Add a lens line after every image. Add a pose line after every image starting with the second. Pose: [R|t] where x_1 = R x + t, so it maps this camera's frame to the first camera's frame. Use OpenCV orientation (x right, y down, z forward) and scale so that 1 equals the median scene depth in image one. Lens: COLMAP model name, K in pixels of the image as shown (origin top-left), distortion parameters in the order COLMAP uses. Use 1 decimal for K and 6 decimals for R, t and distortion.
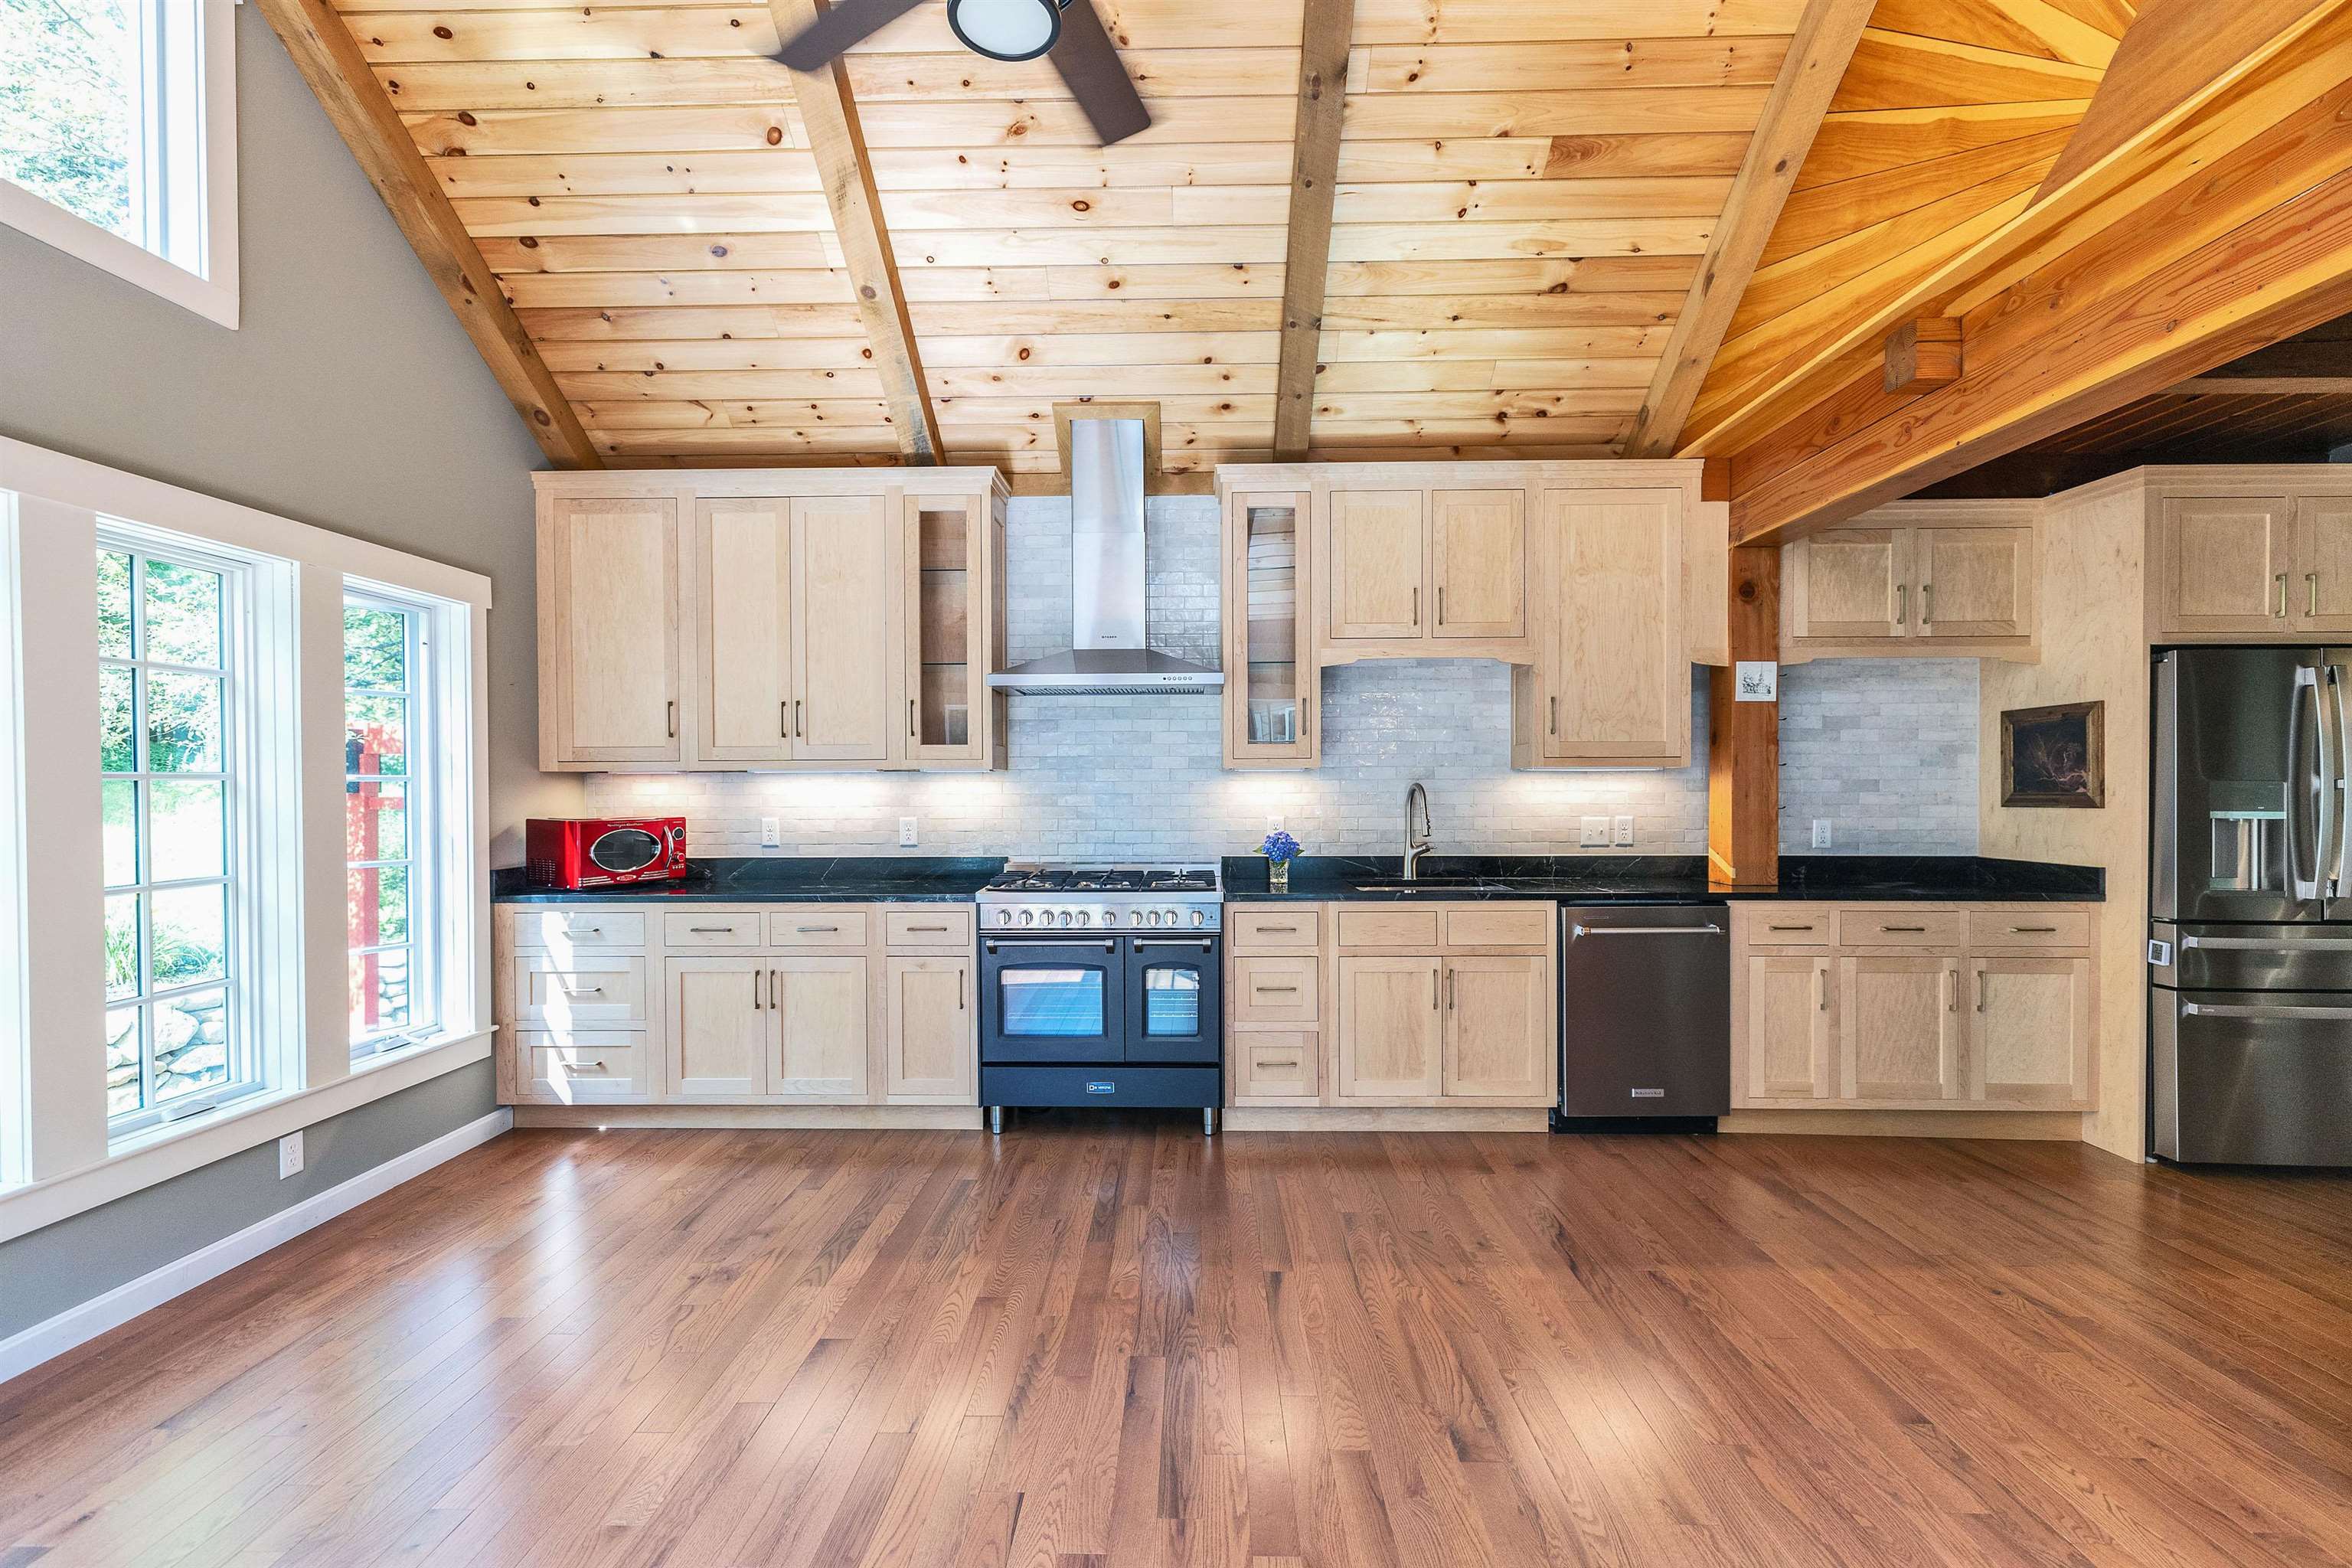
lens RADIAL K [[1059.5, 0, 1158.3], [0, 1059.5, 798.6], [0, 0, 1]] dist [0.004221, 0.000030]
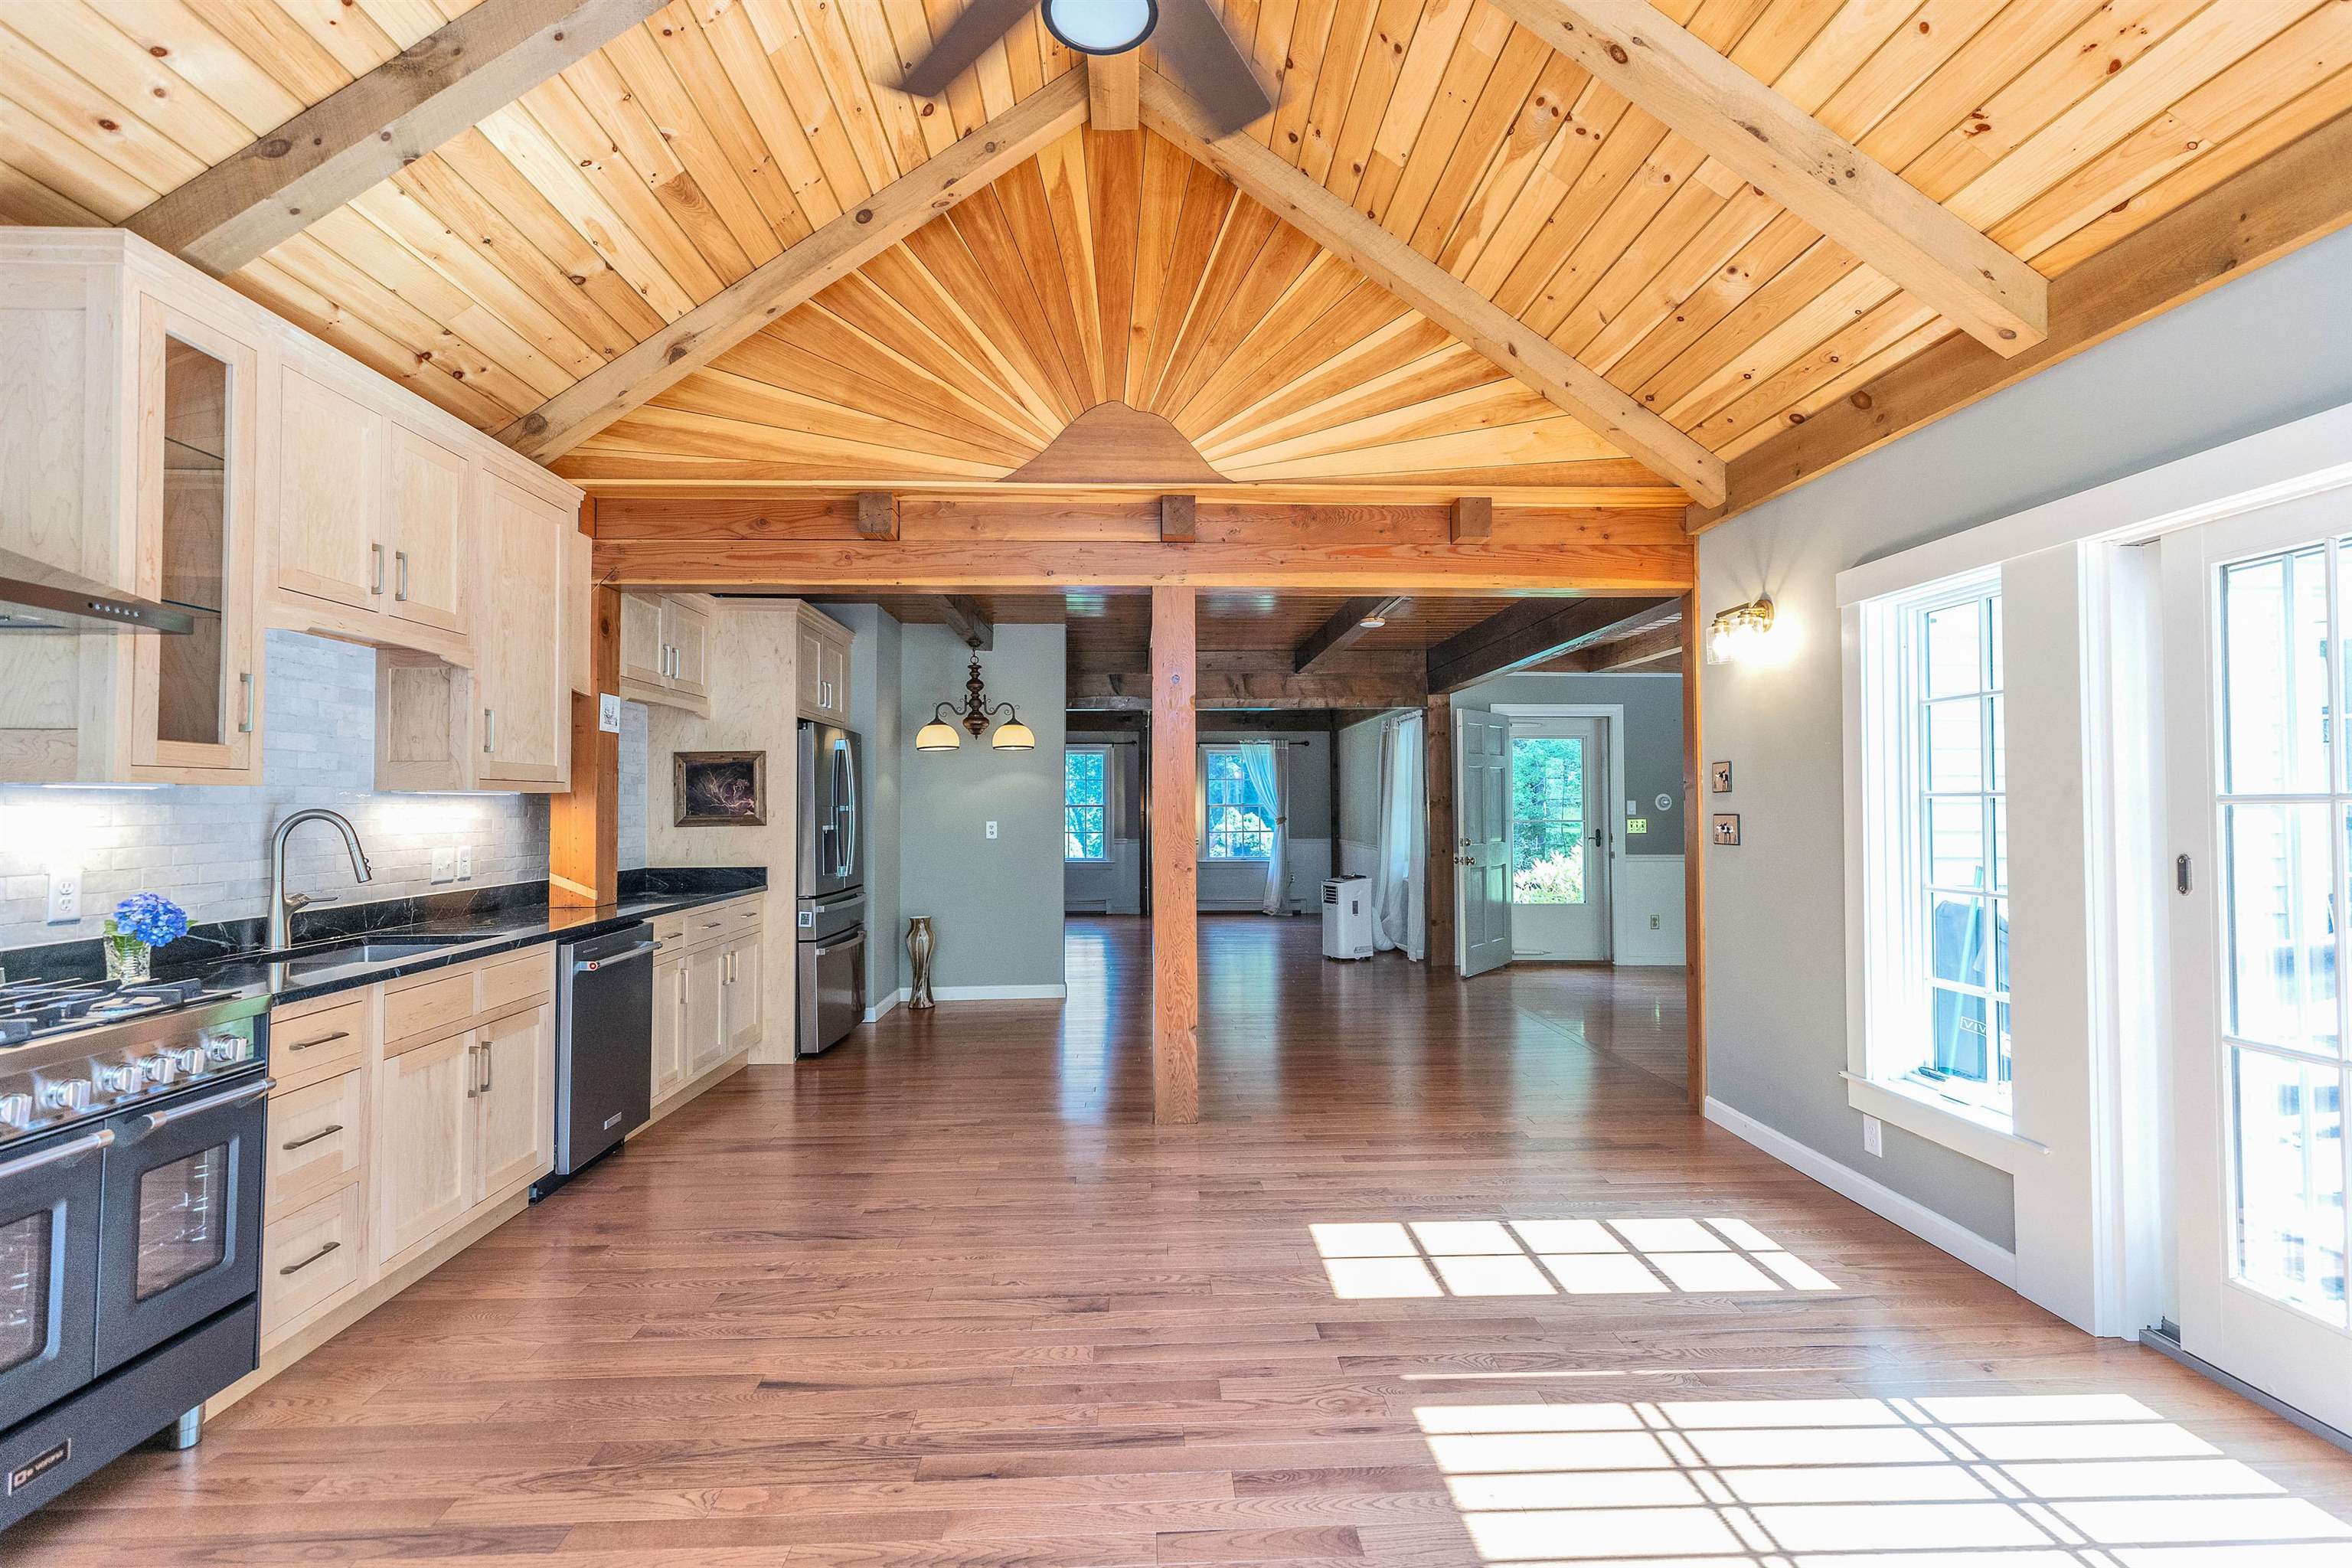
lens RADIAL K [[1068.5, 0, 1190.1], [0, 1068.5, 779.0], [0, 0, 1]] dist [0.003142, 0.000145]
pose [[-0.096569, 0.025952, 0.994988, -0.613412], [0.015746, 0.999575, -0.024543, -0.009607], [-0.995202, 0.013297, -0.096937, 0.571892]]
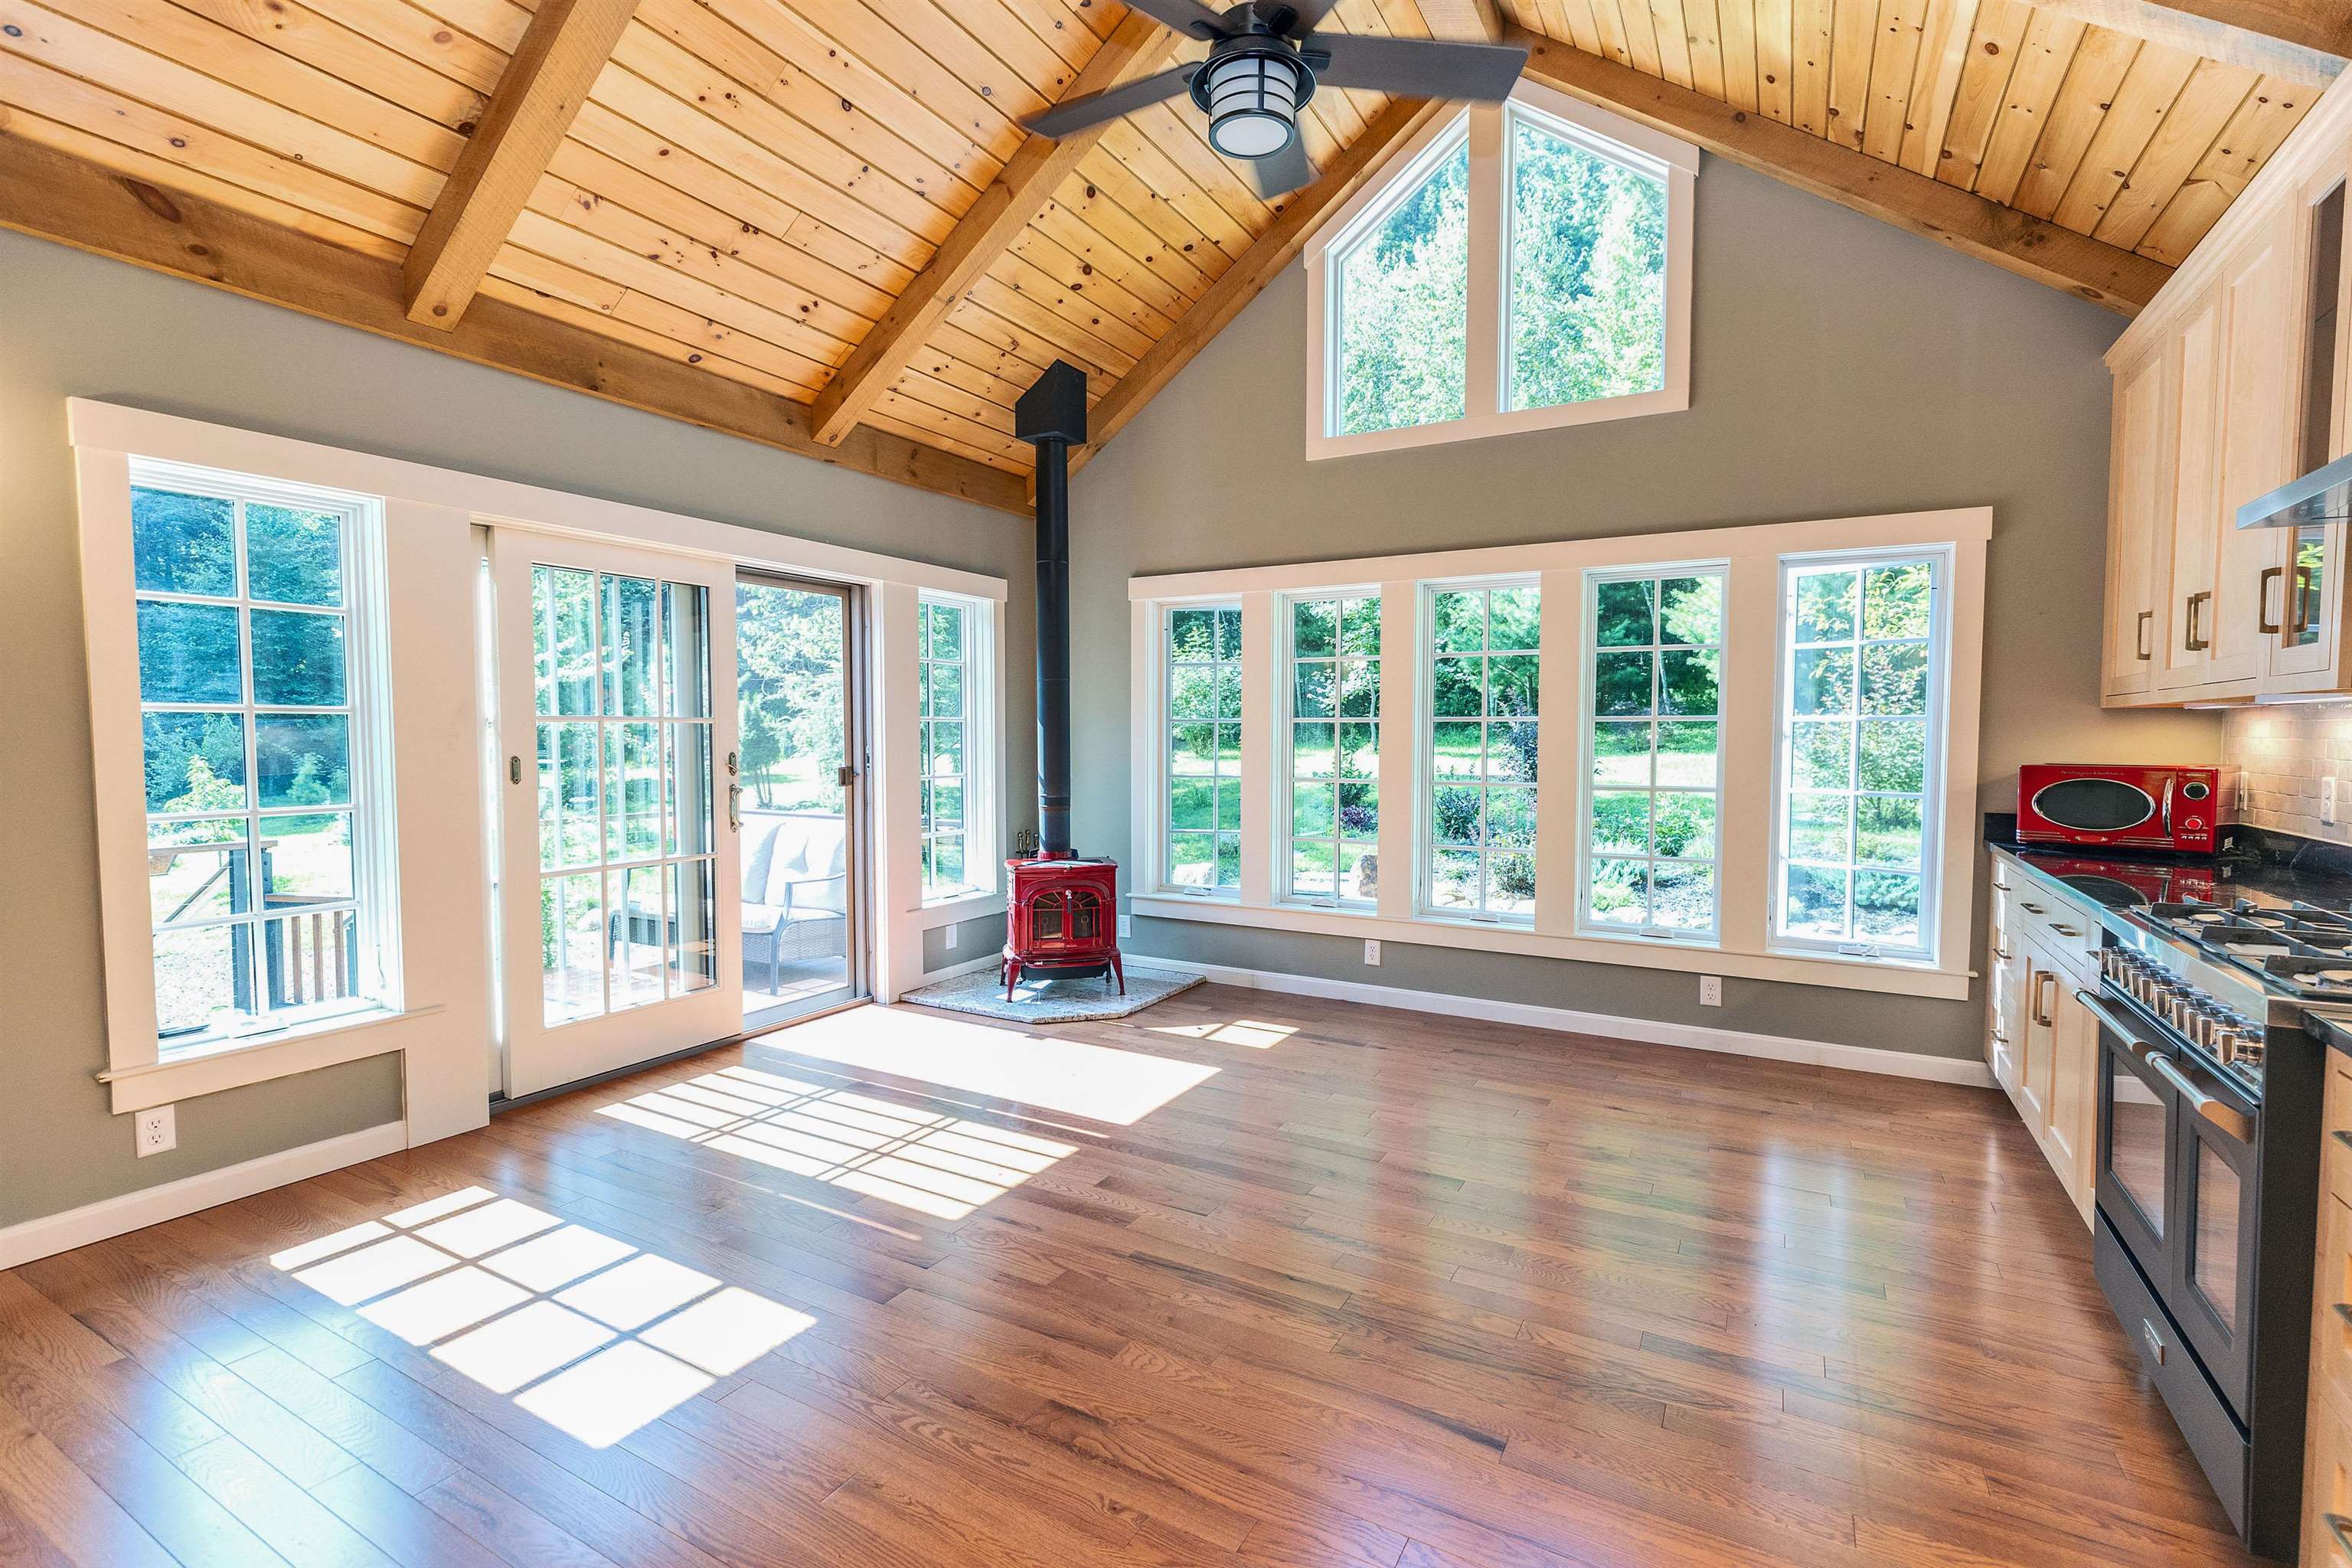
lens RADIAL K [[1068.5, 0, 1190.1], [0, 1068.5, 779.0], [0, 0, 1]] dist [0.003142, 0.000145]
pose [[-0.452769, 0.046647, -0.890407, 0.613633], [-0.013814, 0.998144, 0.059316, -0.011095], [0.891521, 0.039157, -0.451284, 0.867516]]
